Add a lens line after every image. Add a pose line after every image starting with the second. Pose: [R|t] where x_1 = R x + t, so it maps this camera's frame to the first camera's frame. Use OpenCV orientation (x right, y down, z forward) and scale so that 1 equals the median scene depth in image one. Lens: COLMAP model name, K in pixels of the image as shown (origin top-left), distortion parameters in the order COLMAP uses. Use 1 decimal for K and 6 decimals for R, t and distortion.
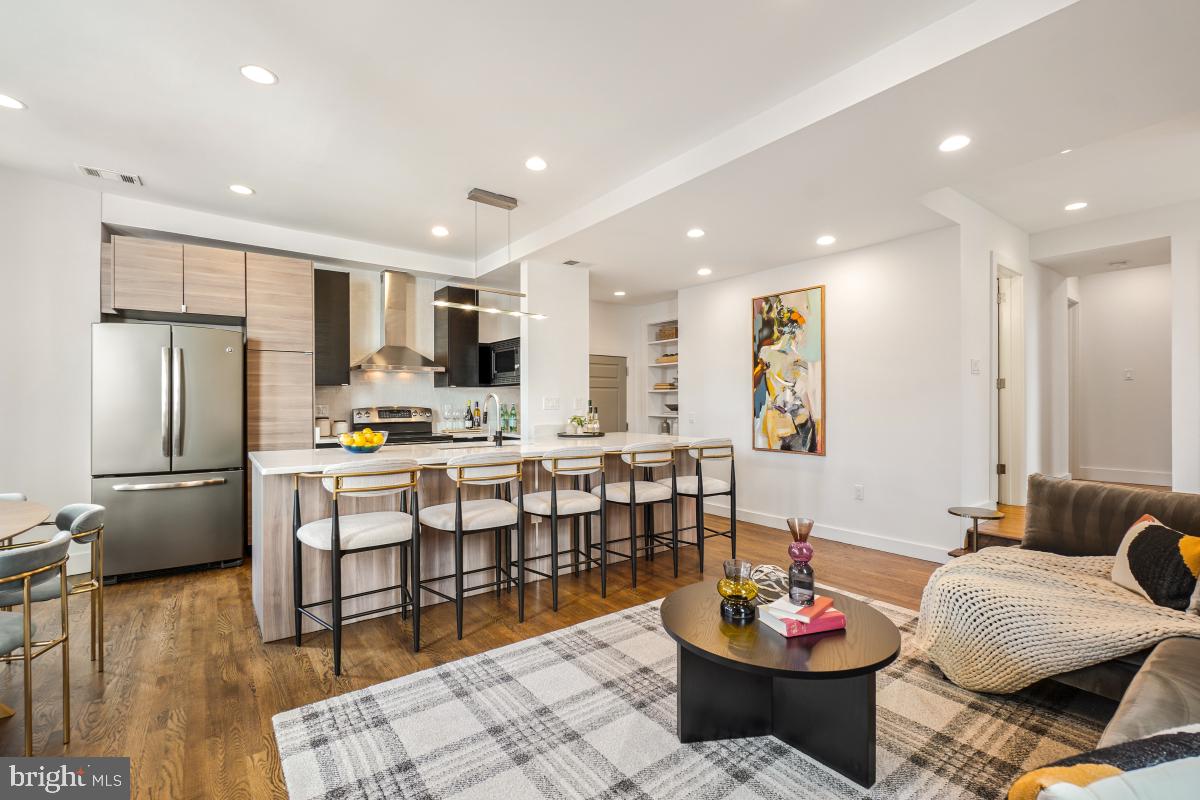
lens RADIAL K [[528.3, 0, 580.3], [0, 528.3, 401.7], [0, 0, 1]] dist [-0.000316, 0.000003]
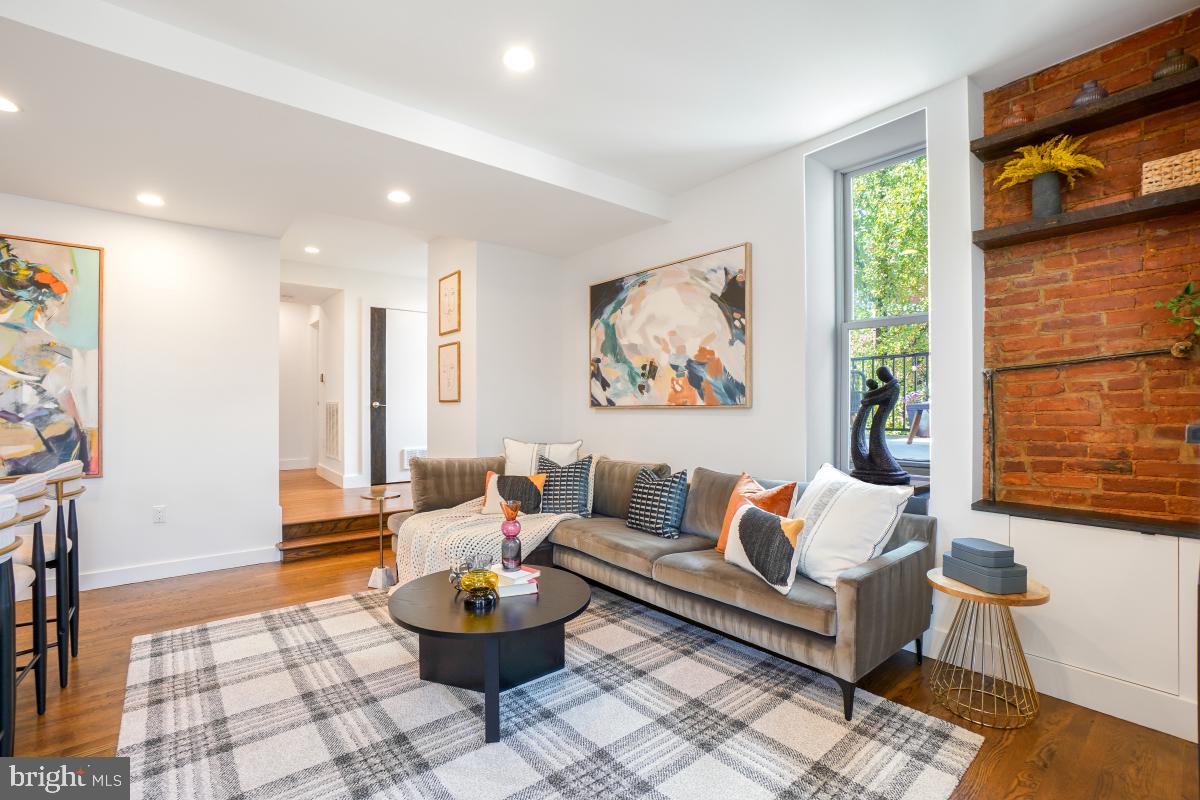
lens RADIAL K [[543.1, 0, 601.6], [0, 543.1, 405.1], [0, 0, 1]] dist [-0.004174, -0.000140]
pose [[-0.054819, 0.000777, 0.998496, -0.322404], [-0.005876, 0.999982, -0.001101, -0.002354], [-0.998479, -0.005928, -0.054814, 0.319998]]
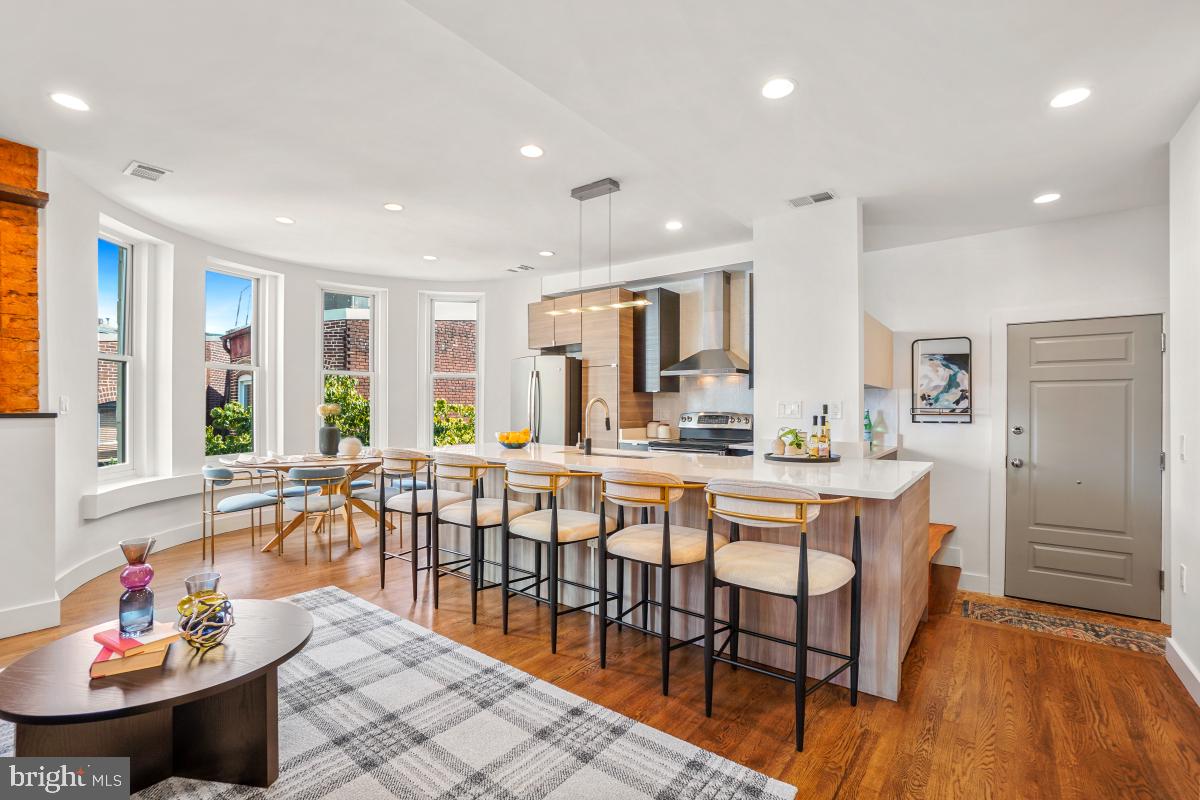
lens RADIAL K [[543.1, 0, 601.6], [0, 543.1, 405.1], [0, 0, 1]] dist [-0.004174, -0.000140]
pose [[0.253267, -0.001011, -0.967396, 0.564576], [0.000413, 0.999999, -0.000937, -0.002500], [0.967396, -0.000163, 0.253267, 0.568403]]
